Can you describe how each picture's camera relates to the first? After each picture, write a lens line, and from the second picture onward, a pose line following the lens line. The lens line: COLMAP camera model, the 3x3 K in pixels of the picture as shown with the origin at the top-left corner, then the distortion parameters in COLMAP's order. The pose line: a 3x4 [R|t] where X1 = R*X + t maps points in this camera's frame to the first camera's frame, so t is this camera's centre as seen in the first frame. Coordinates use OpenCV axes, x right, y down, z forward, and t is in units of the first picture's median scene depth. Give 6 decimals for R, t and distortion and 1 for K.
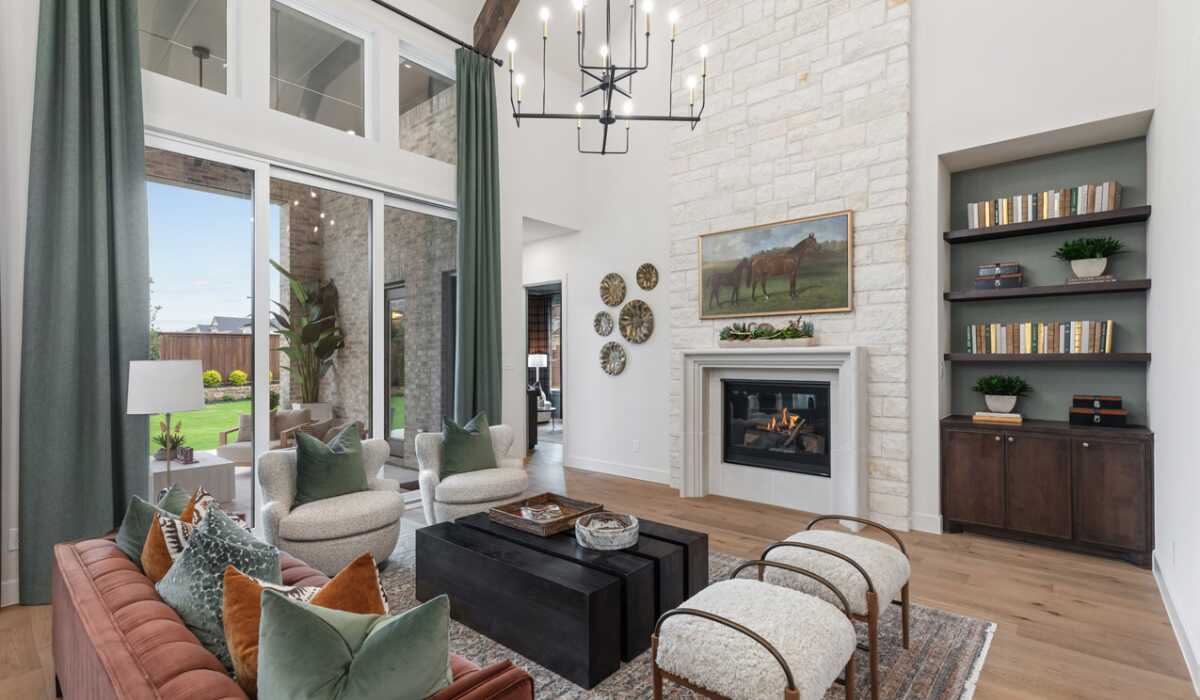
lens RADIAL K [[541.0, 0, 606.1], [0, 541.0, 356.0], [0, 0, 1]] dist [0.008971, 0.000070]
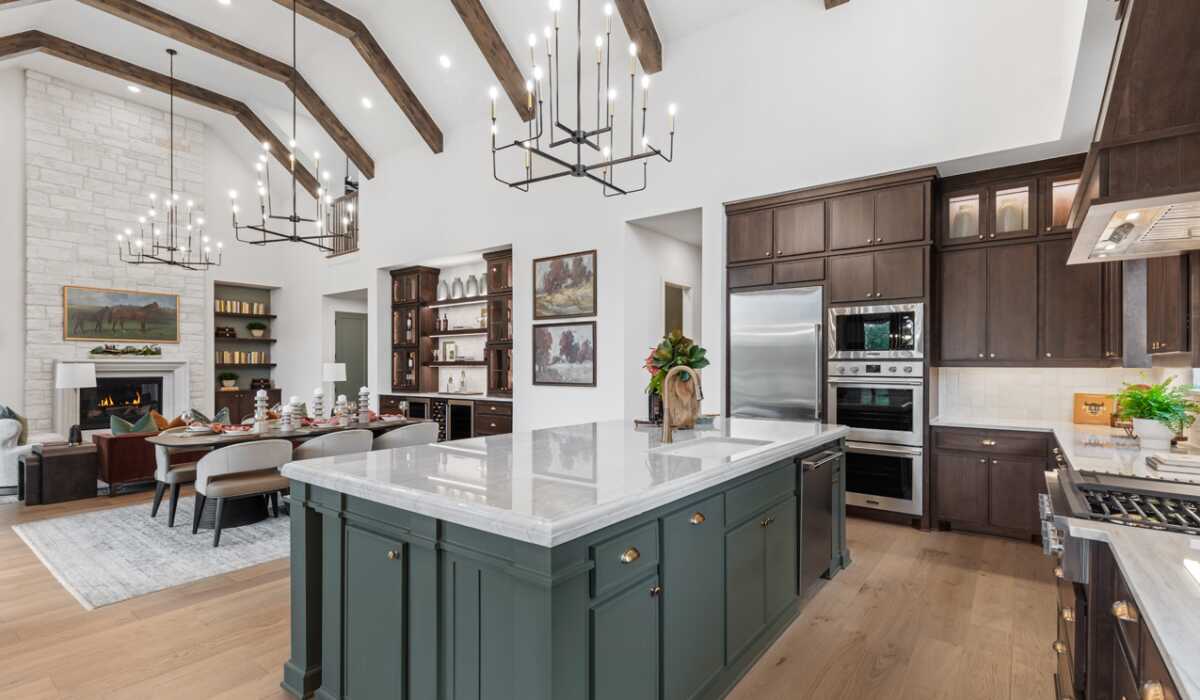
lens RADIAL K [[547.3, 0, 607.7], [0, 547.3, 362.4], [0, 0, 1]] dist [0.007707, 0.000054]
pose [[-0.070251, 0.011720, 0.997461, -1.675383], [-0.000266, 0.999931, -0.011768, 0.017521], [-0.997529, -0.001092, -0.070243, -0.488072]]
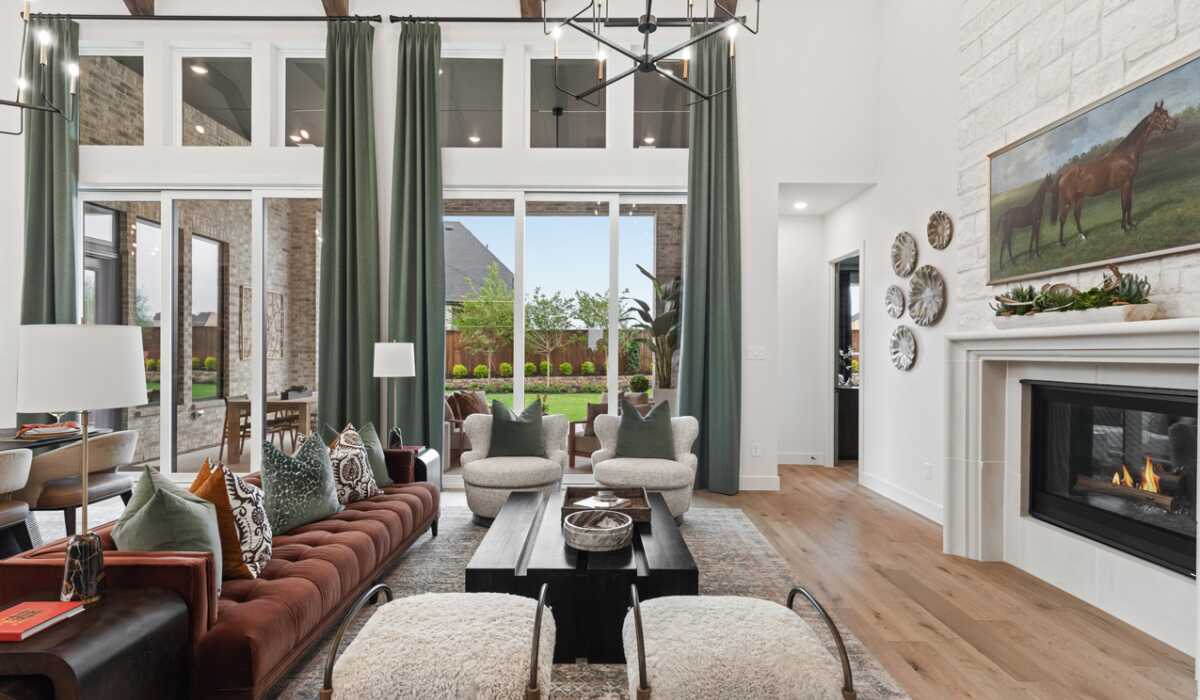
lens RADIAL K [[567.0, 0, 597.7], [0, 567.0, 352.1], [0, 0, 1]] dist [0.006412, 0.000357]
pose [[0.650073, 0.007752, -0.759833, 0.429295], [-0.006599, 0.999968, 0.004555, 0.012845], [0.759843, 0.002053, 0.650103, 0.231485]]
